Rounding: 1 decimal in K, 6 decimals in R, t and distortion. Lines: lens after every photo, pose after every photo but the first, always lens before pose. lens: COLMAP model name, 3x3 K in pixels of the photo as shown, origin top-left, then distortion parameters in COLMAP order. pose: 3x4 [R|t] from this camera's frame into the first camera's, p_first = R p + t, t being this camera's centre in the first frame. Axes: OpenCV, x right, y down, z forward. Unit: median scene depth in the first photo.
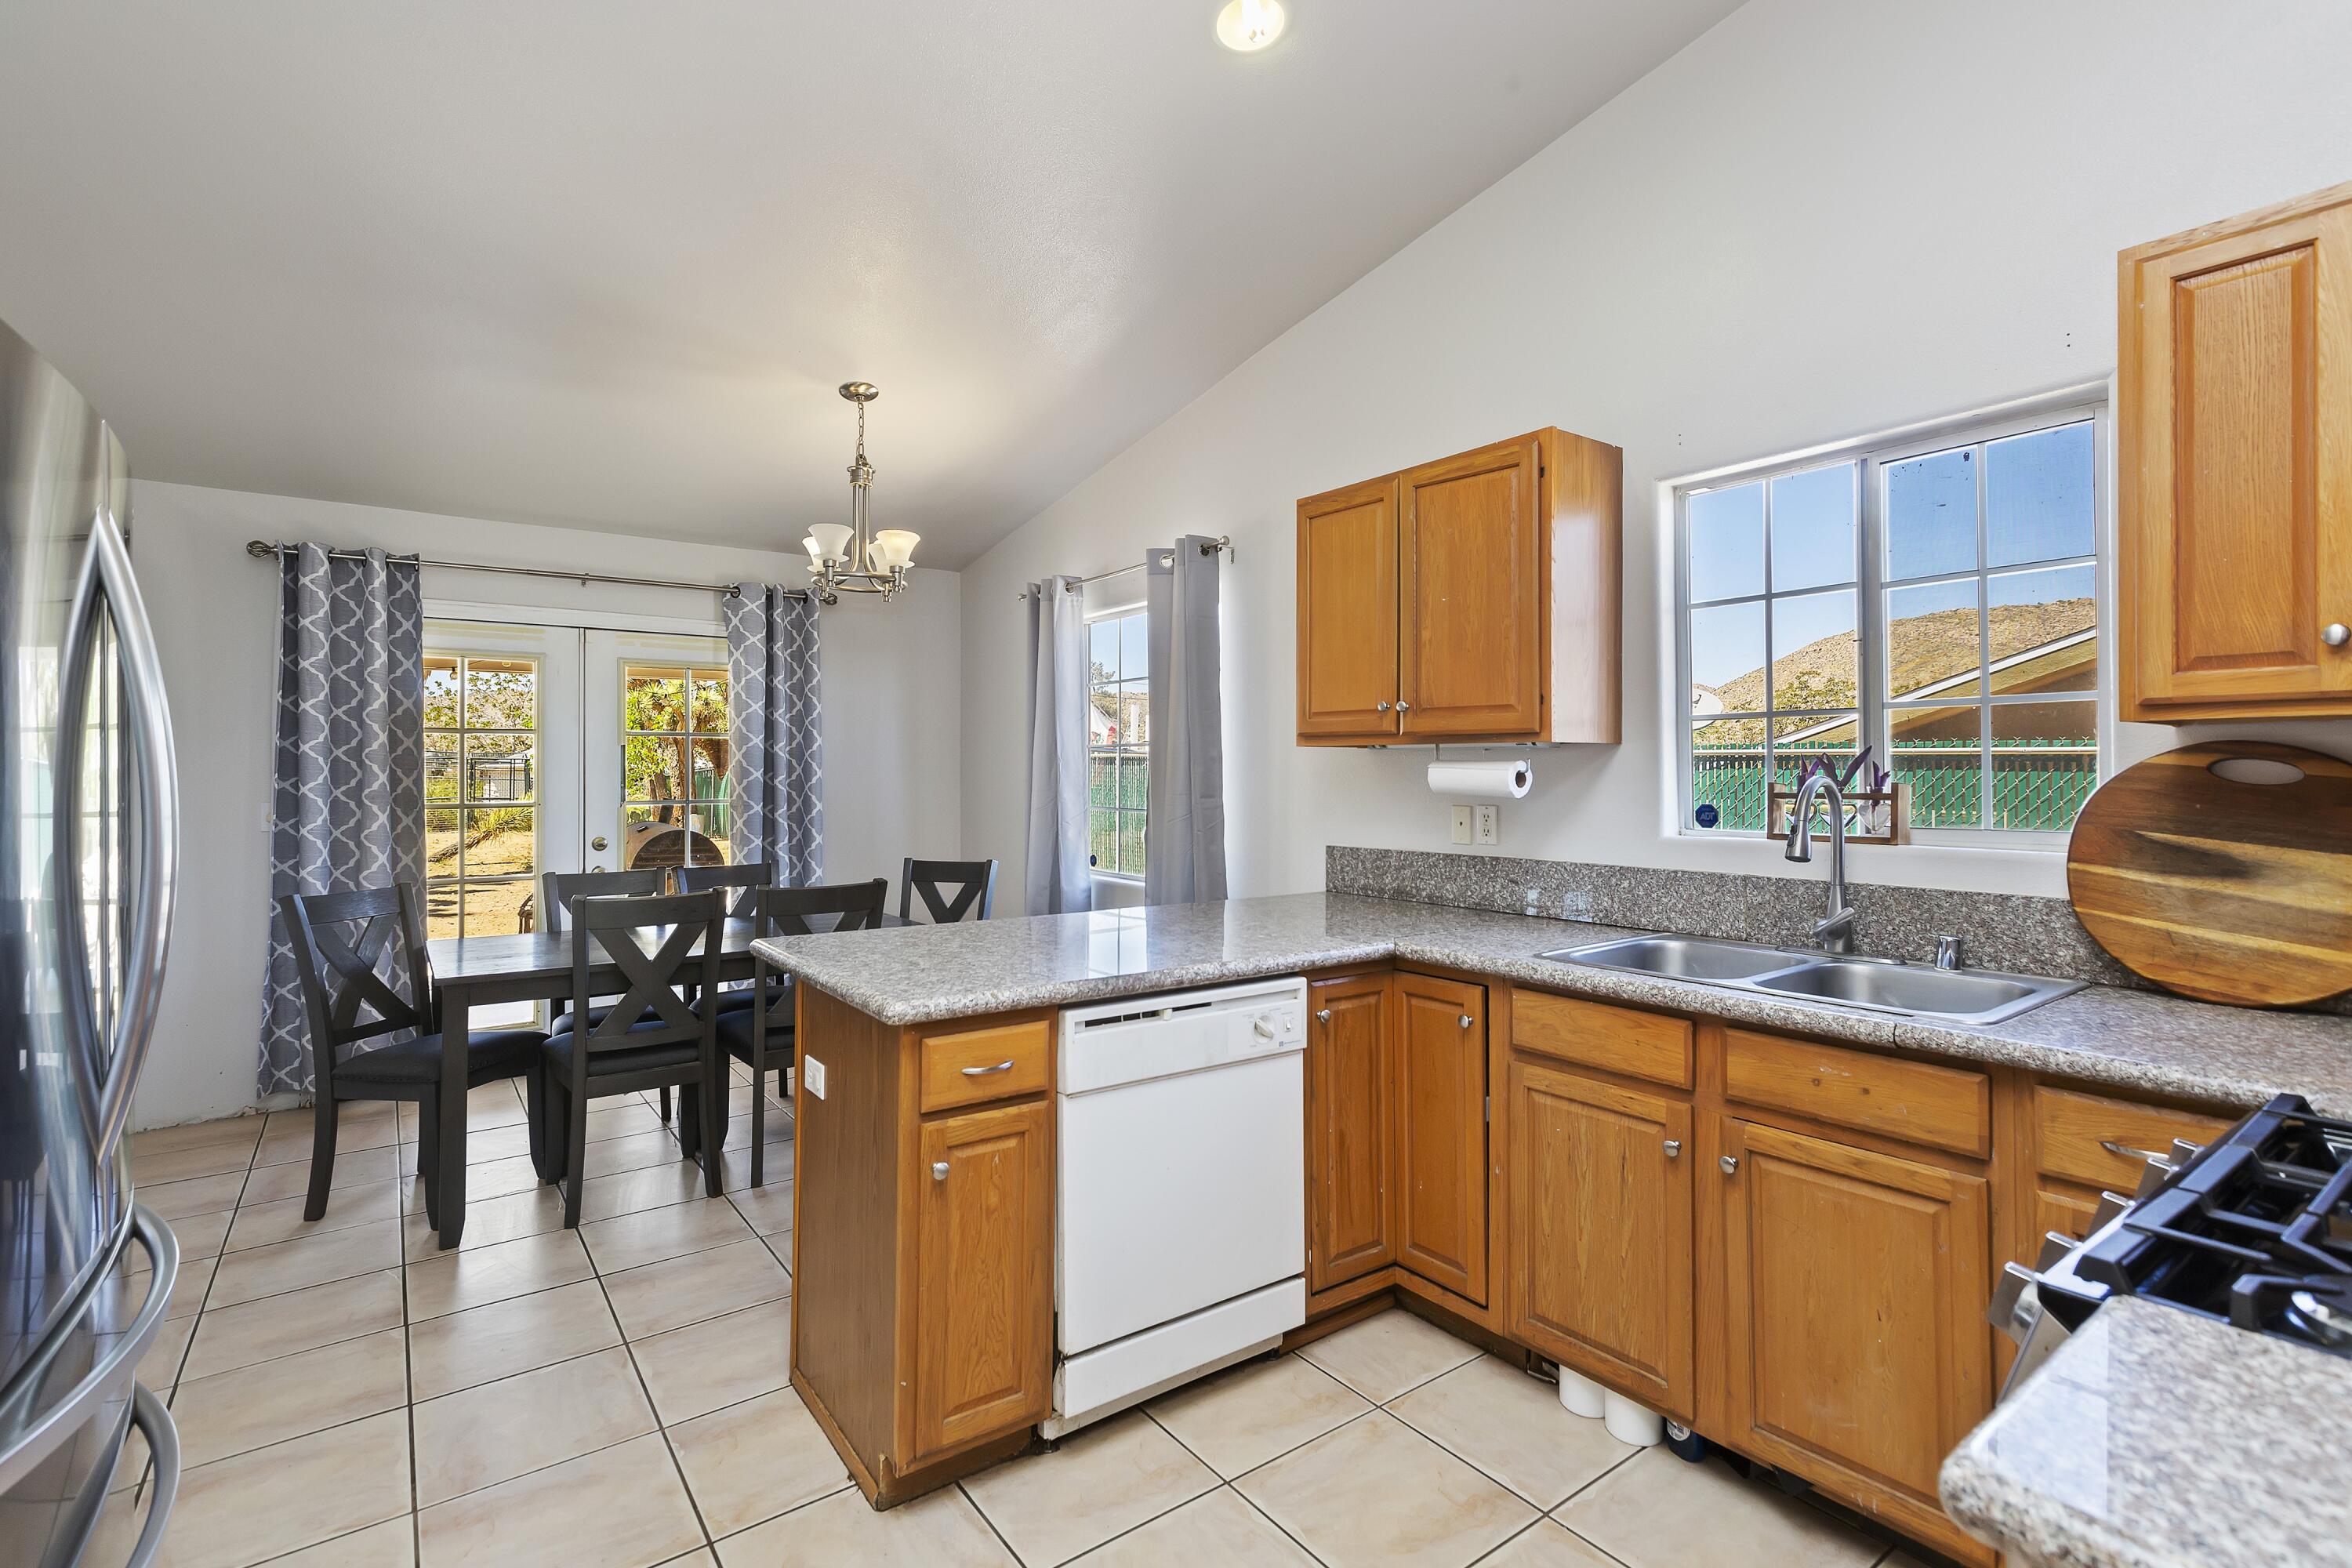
lens RADIAL K [[1075.4, 0, 1177.1], [0, 1075.4, 770.6], [0, 0, 1]] dist [0.000651, 0.000451]
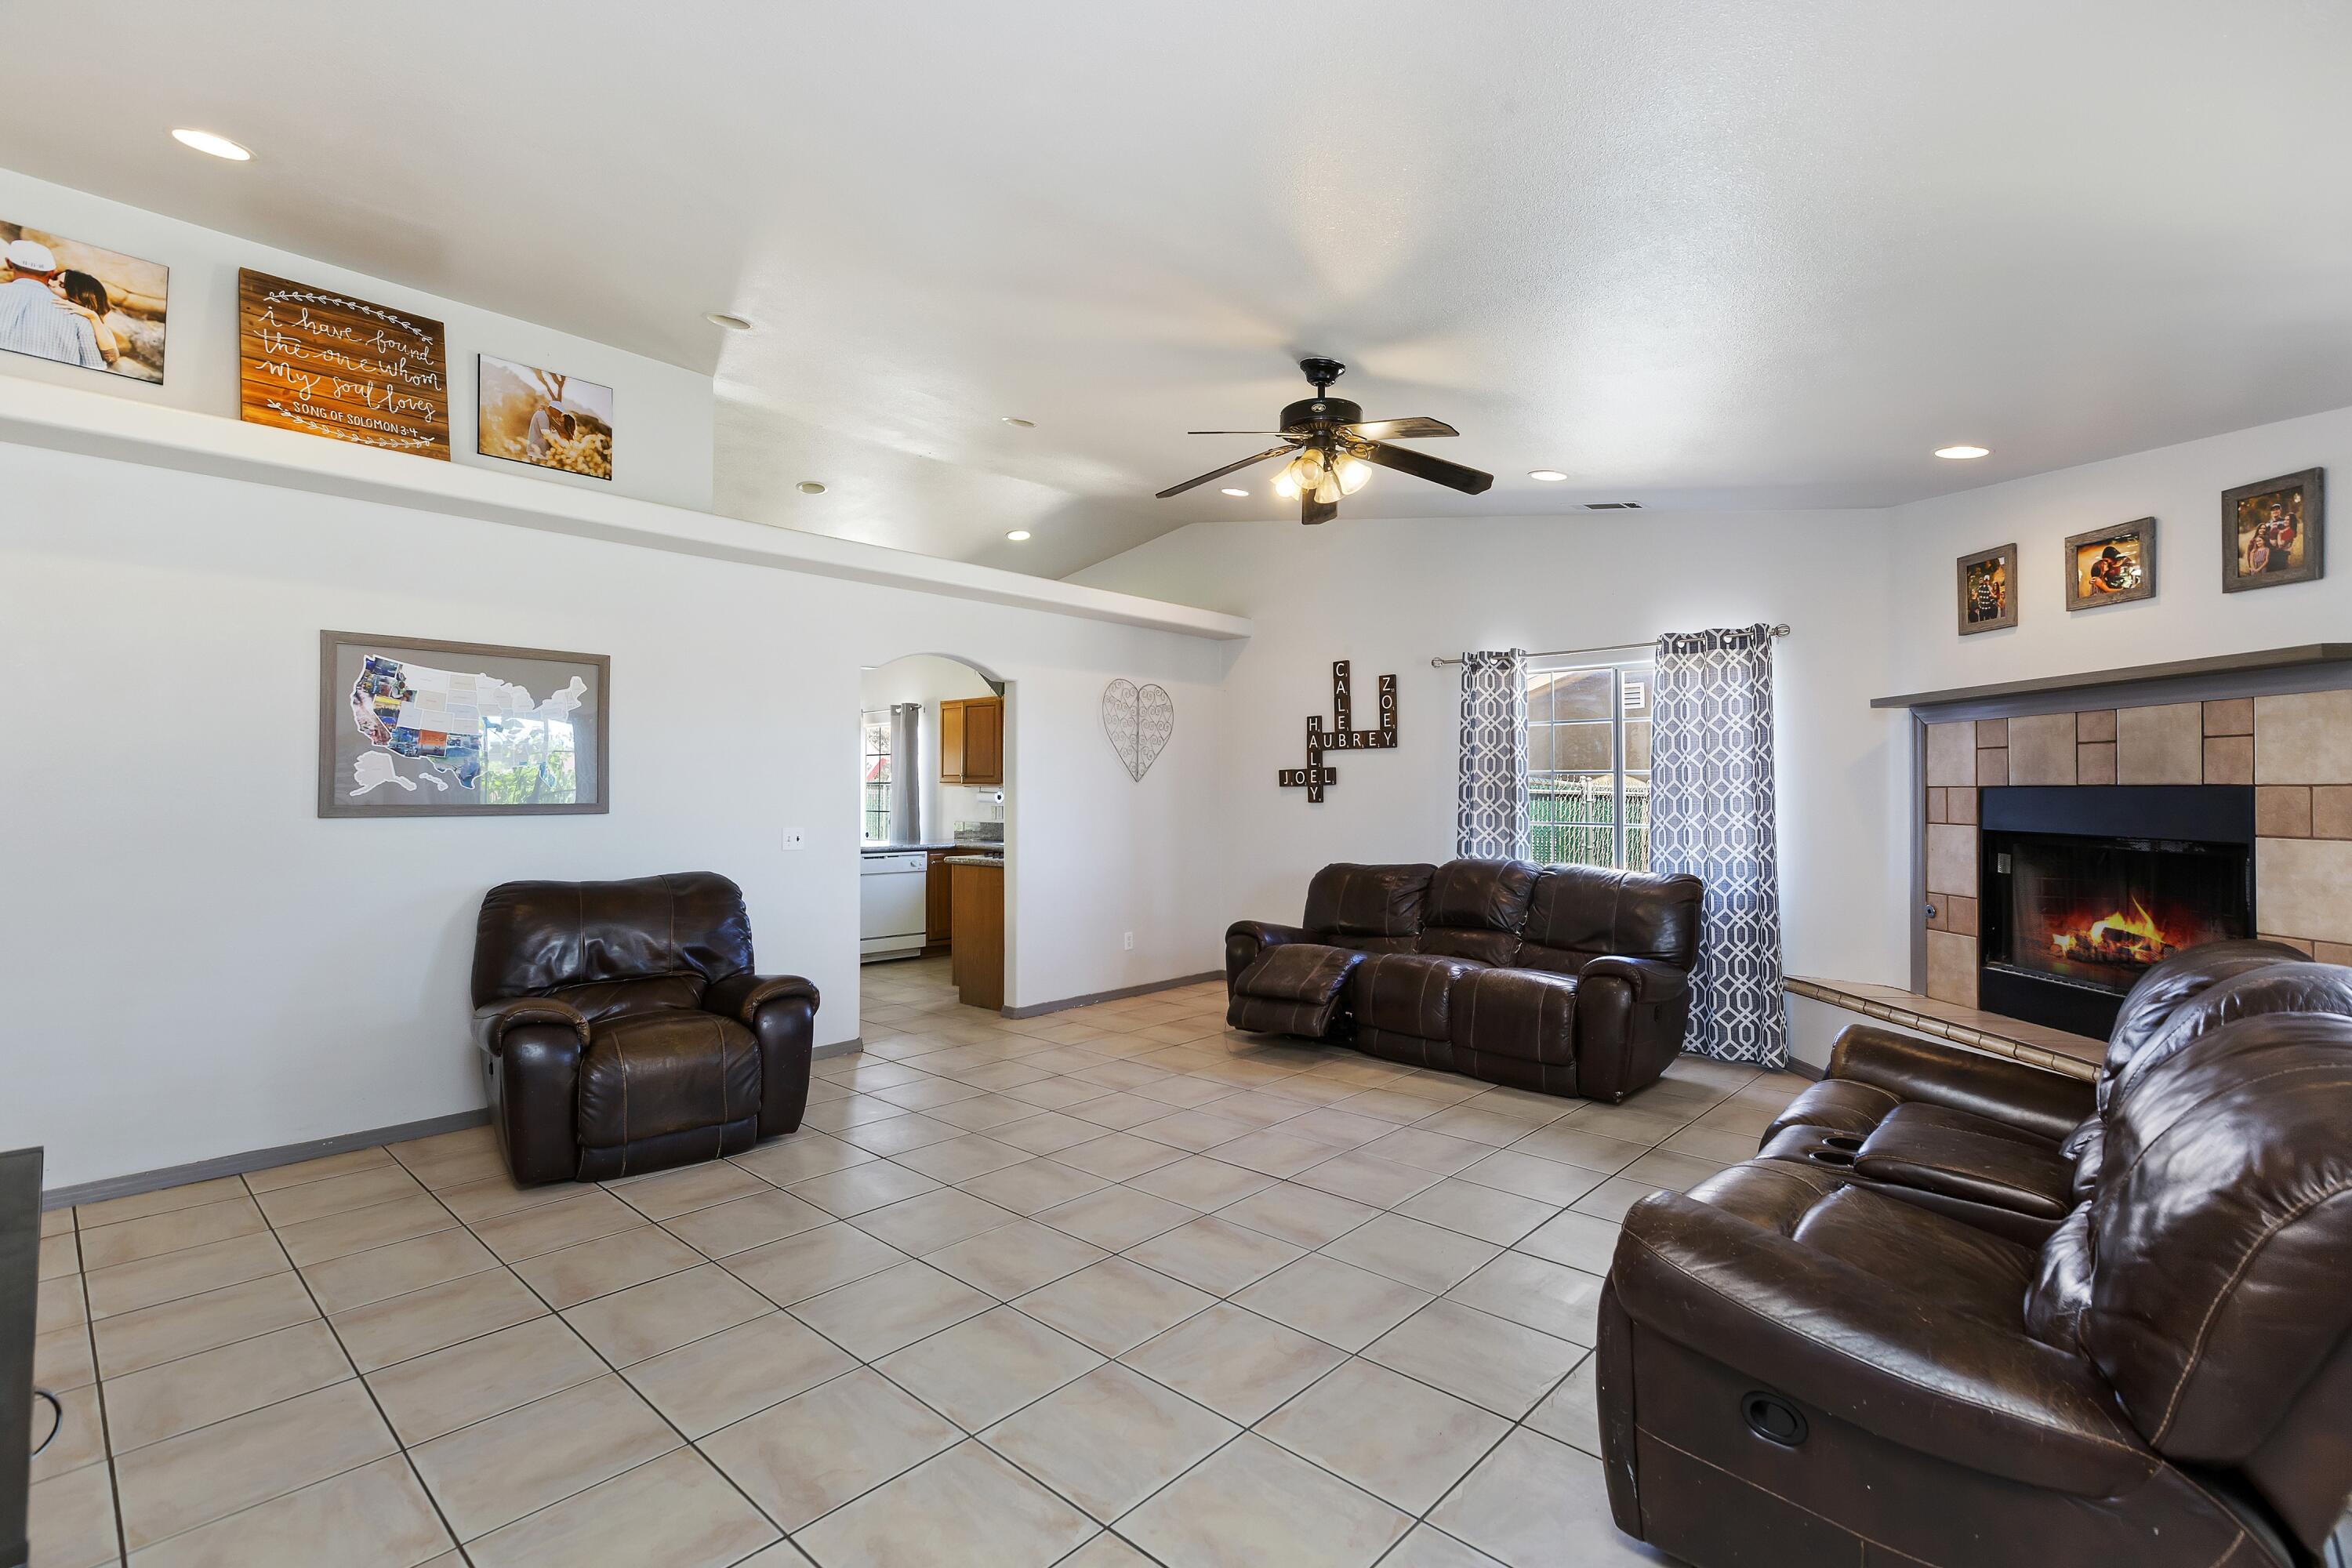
lens RADIAL K [[1075.4, 0, 1164.2], [0, 1075.4, 785.0], [0, 0, 1]] dist [0.000651, 0.000451]
pose [[0.980534, 0.016060, 0.195692, 0.197253], [-0.013886, 0.999826, -0.012474, 0.003203], [-0.195859, 0.009514, 0.980586, -2.826375]]
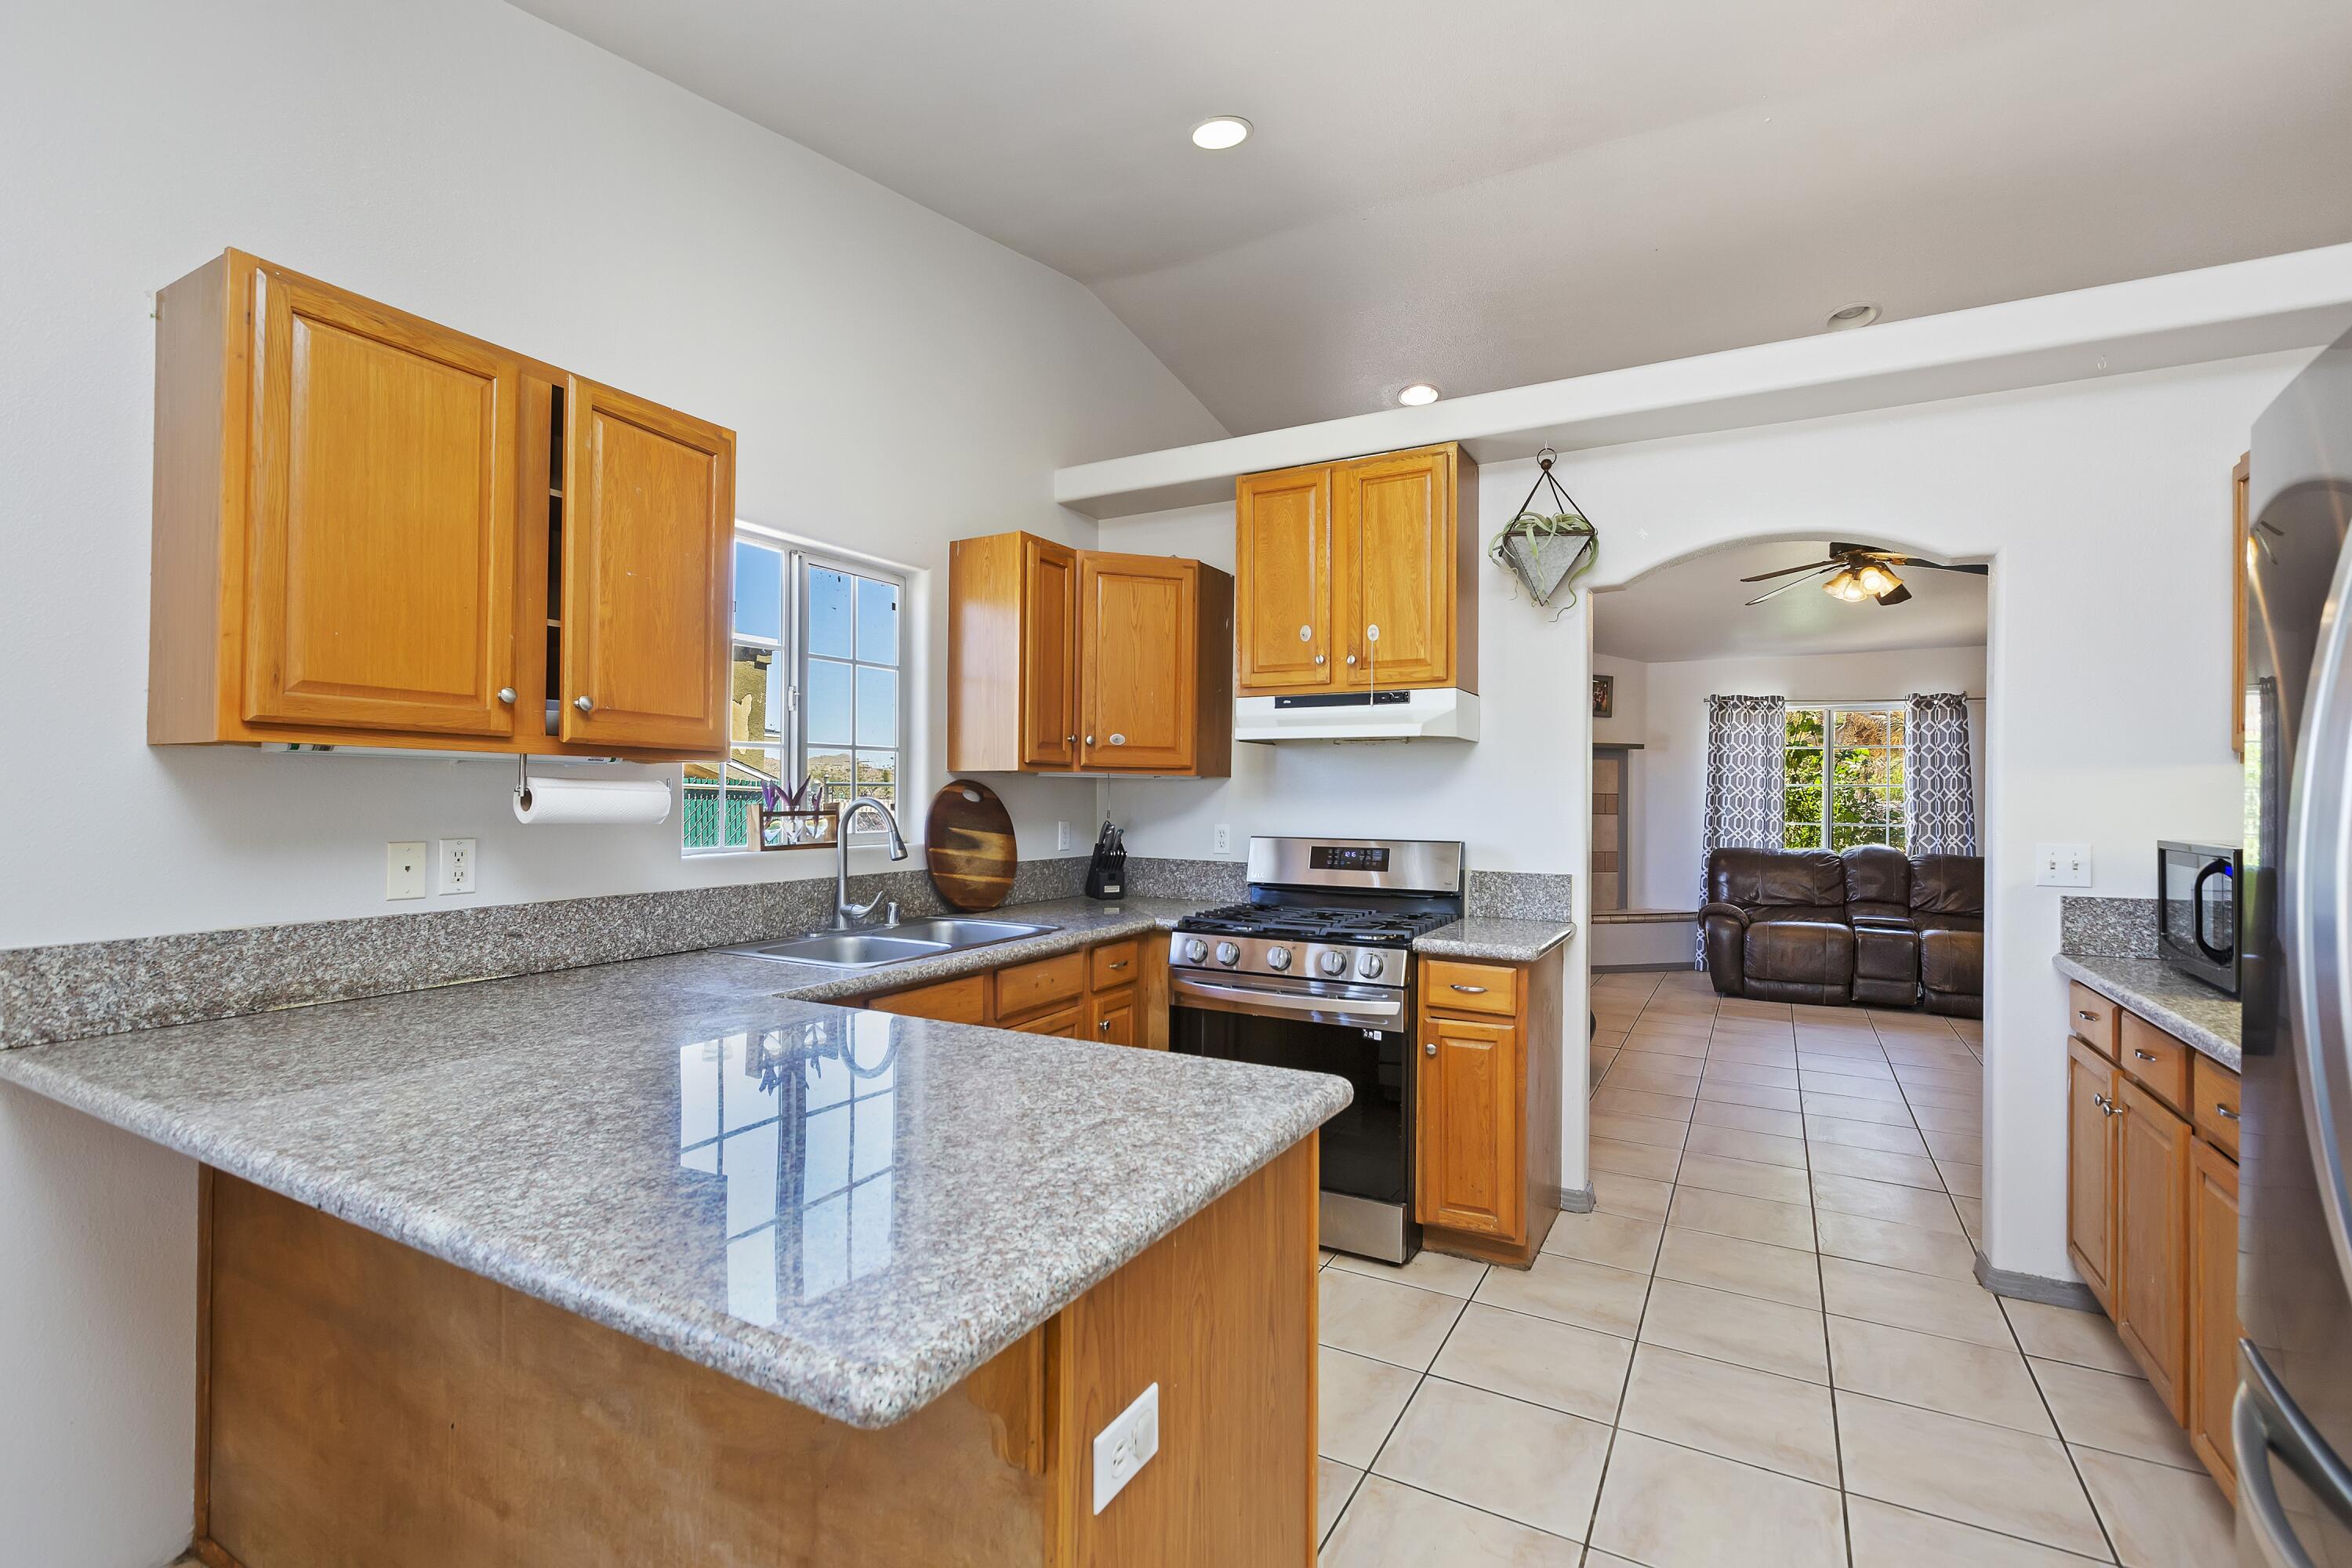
lens RADIAL K [[1075.4, 0, 1171.1], [0, 1075.4, 790.4], [0, 0, 1]] dist [0.000651, 0.000451]
pose [[-0.415989, 0.002236, 0.909367, -0.750658], [-0.007778, 0.999952, -0.006017, 0.000714], [-0.909336, -0.009576, -0.415951, 1.149731]]
